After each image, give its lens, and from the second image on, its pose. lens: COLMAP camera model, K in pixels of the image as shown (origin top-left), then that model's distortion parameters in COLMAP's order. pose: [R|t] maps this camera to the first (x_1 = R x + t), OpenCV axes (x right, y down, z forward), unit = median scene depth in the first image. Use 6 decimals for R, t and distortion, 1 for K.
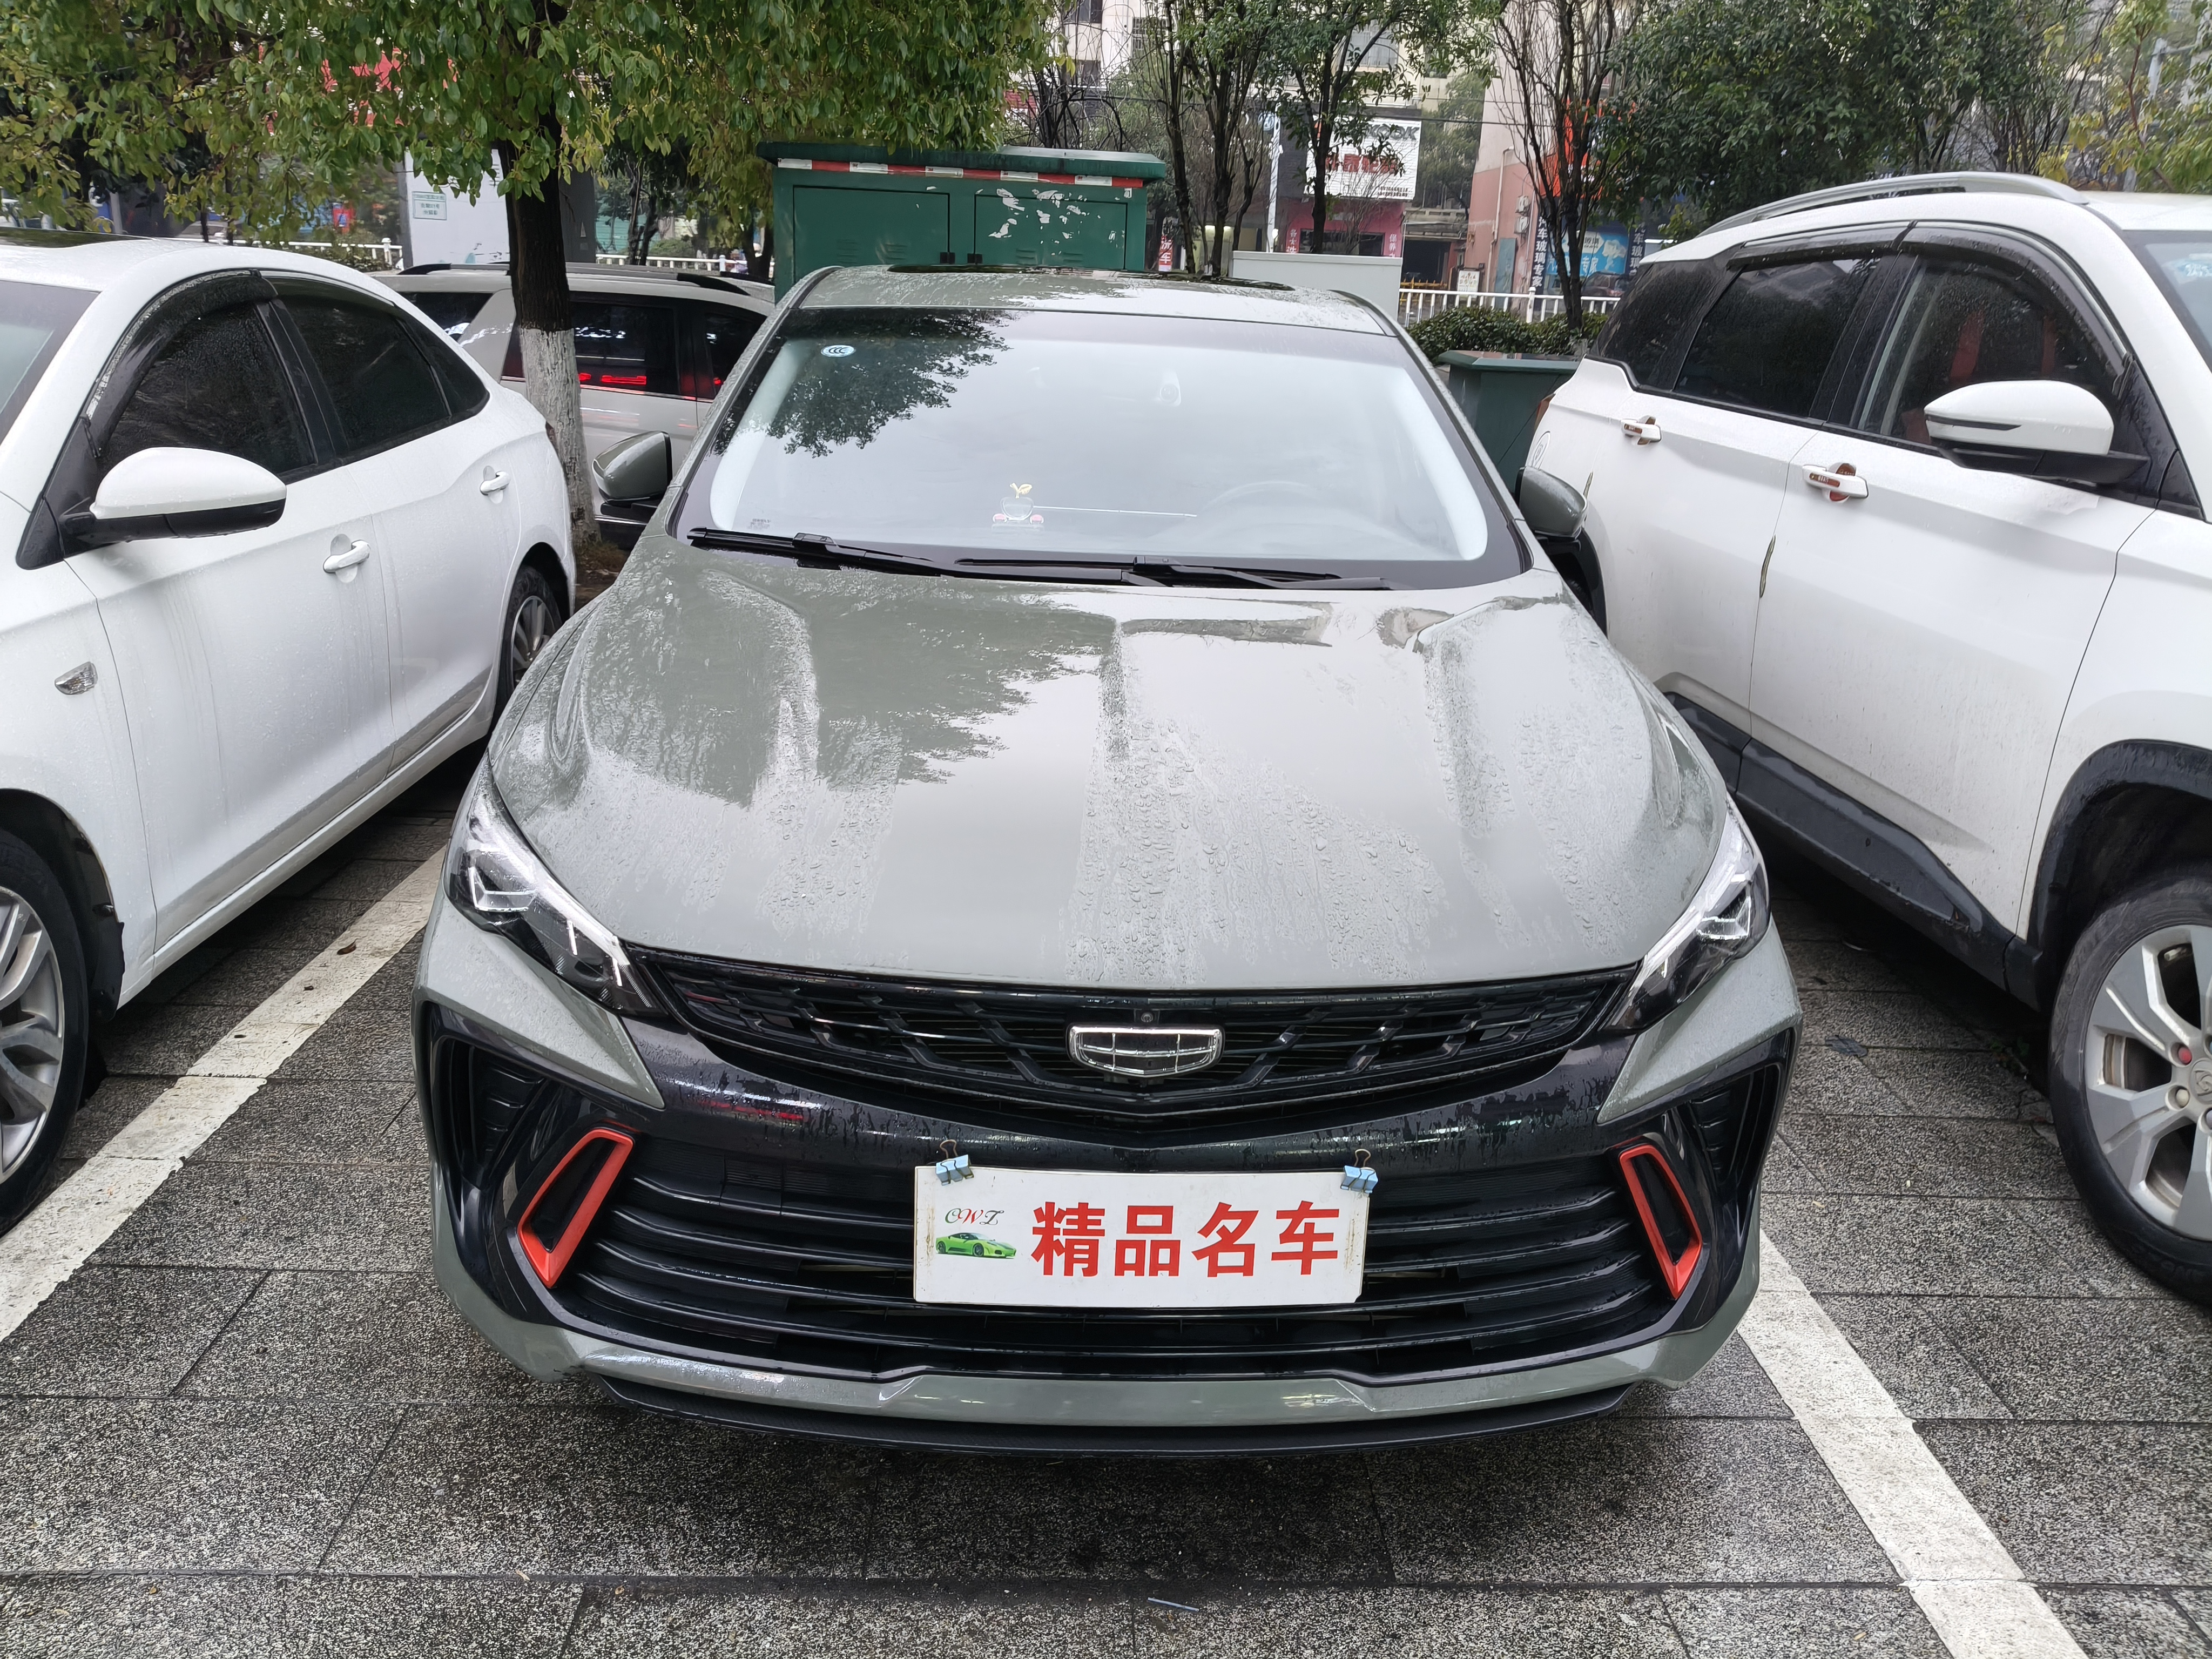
lens RADIAL K [[1786.9, 0, 1106.0], [0, 1786.9, 816.2], [0, 0, 1]] dist [0.080713, -0.168769]
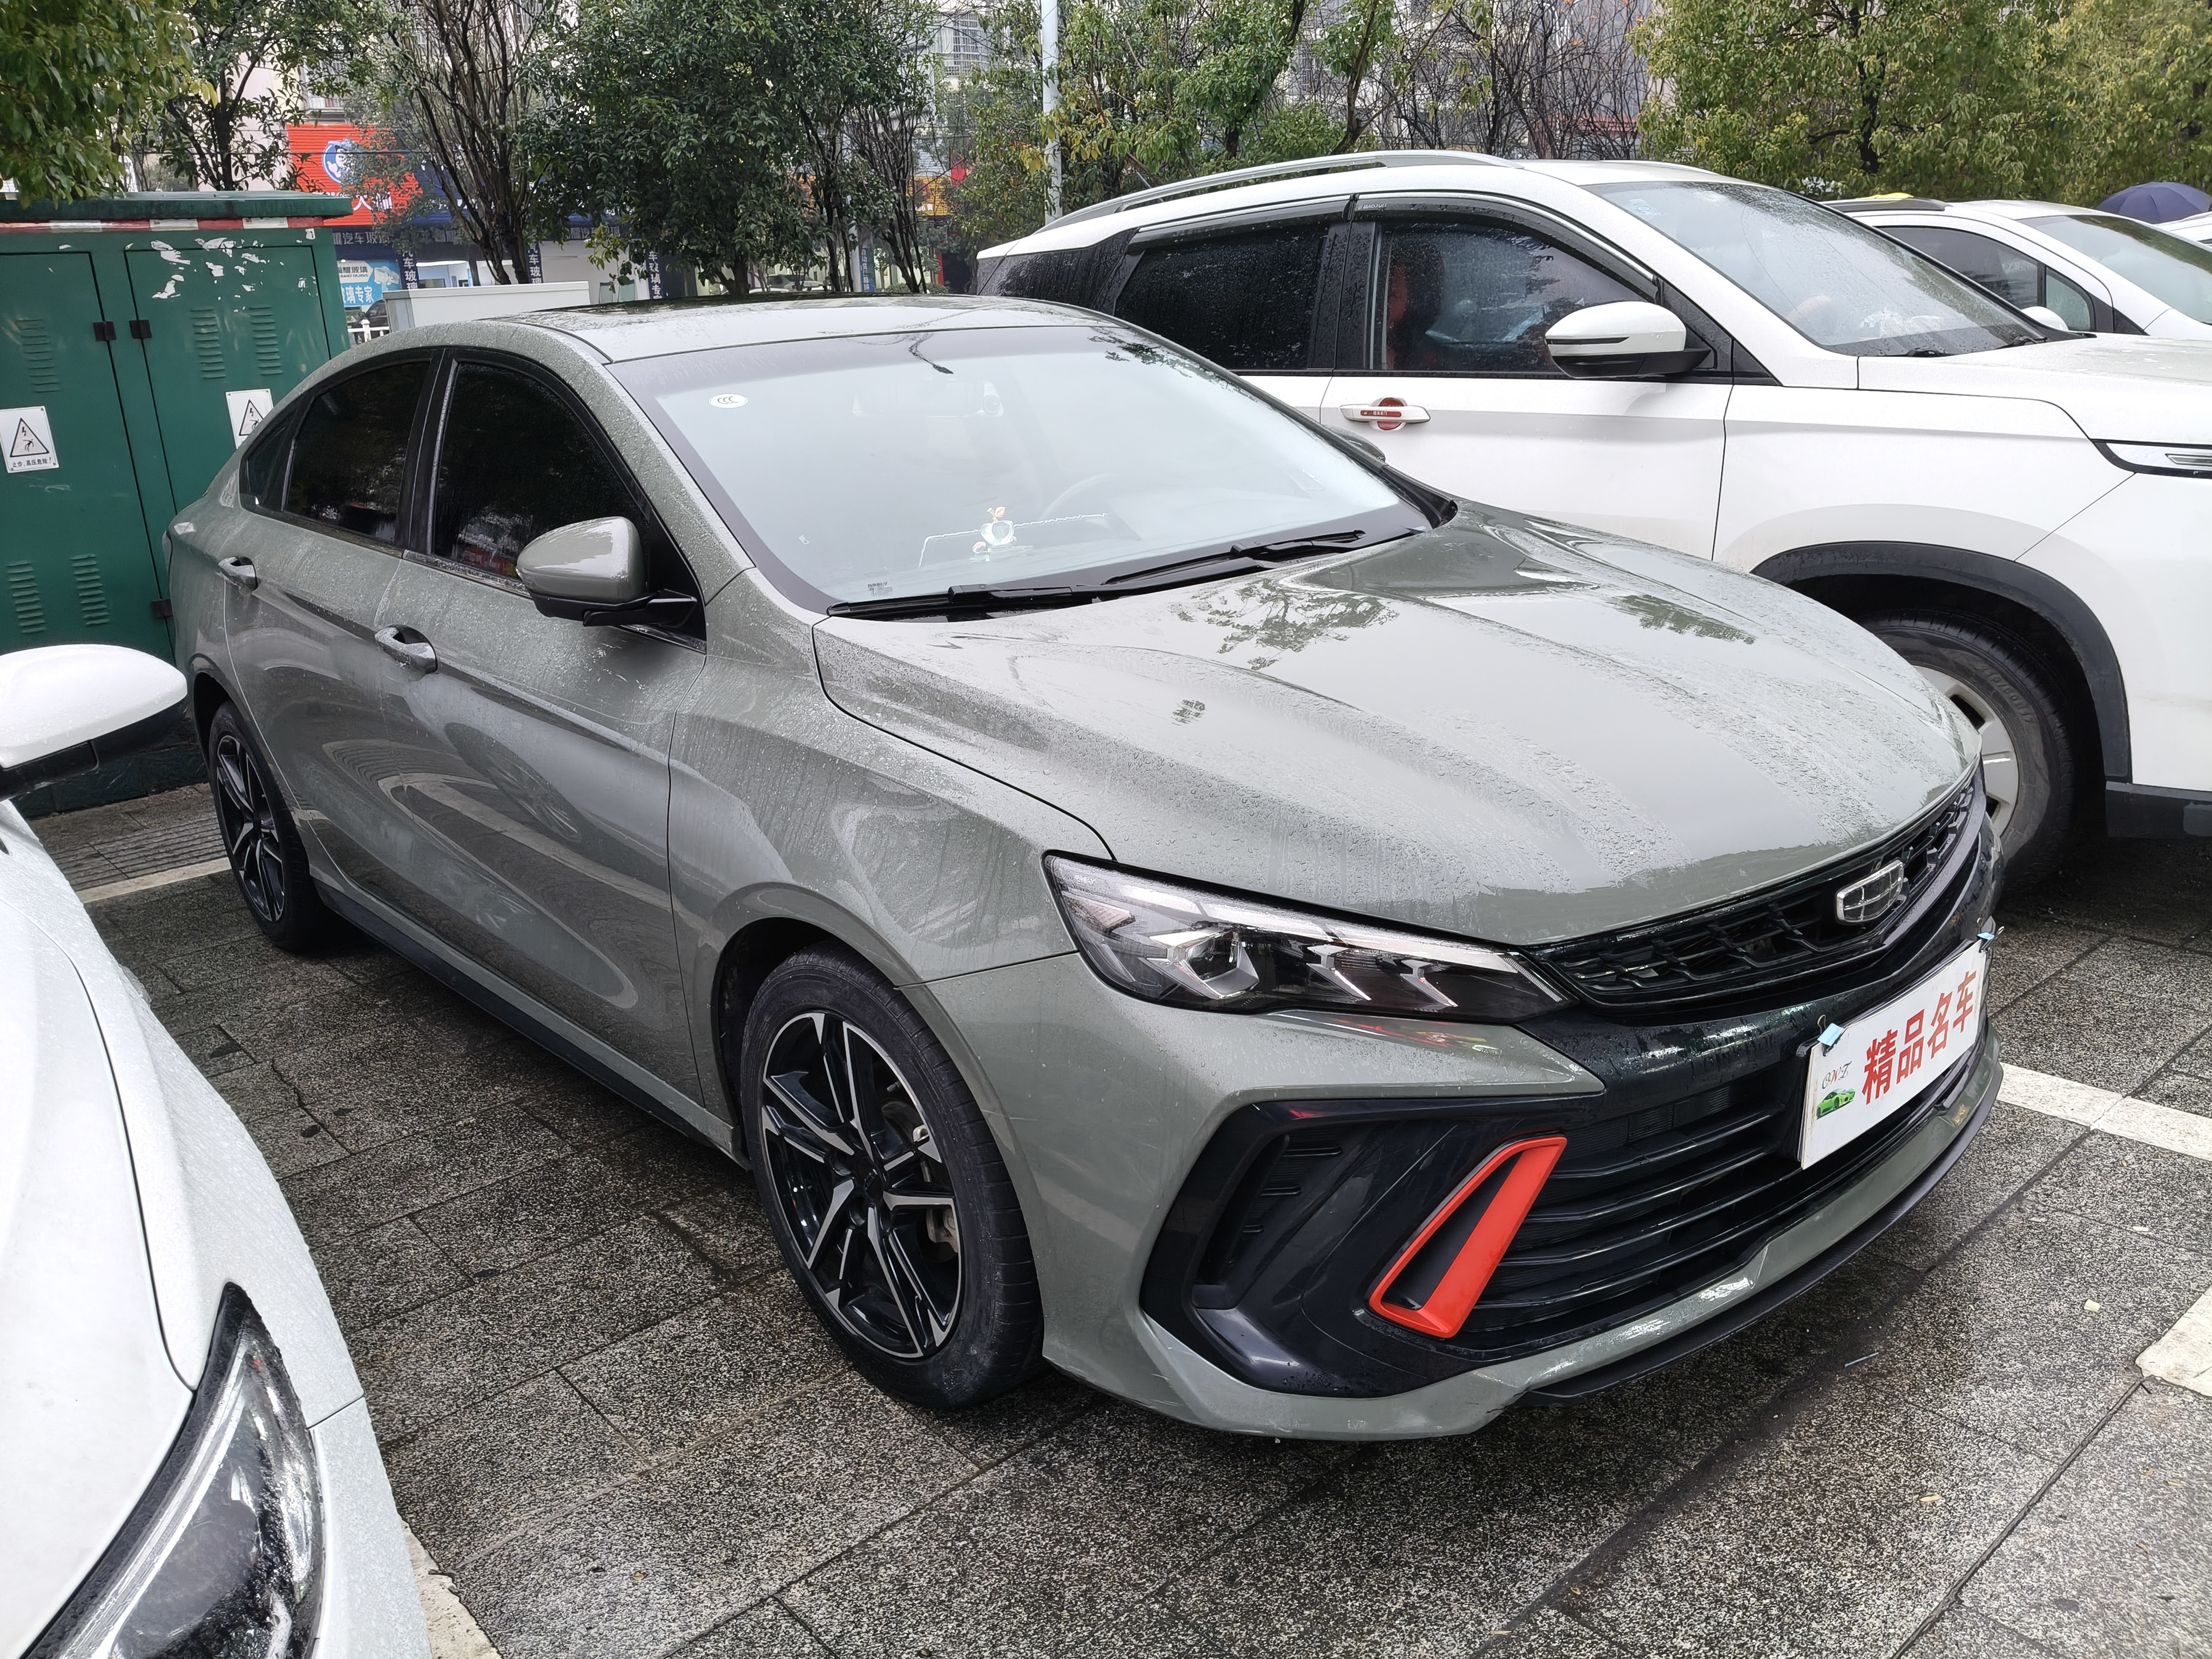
lens RADIAL K [[1806.6, 0, 1106.0], [0, 1806.6, 829.5], [0, 0, 1]] dist [0.036274, -0.075792]
pose [[0.758449, -0.267483, 0.594313, -0.462451], [0.270245, 0.958881, 0.086685, -0.065025], [-0.593062, 0.094864, 0.799549, 0.149961]]
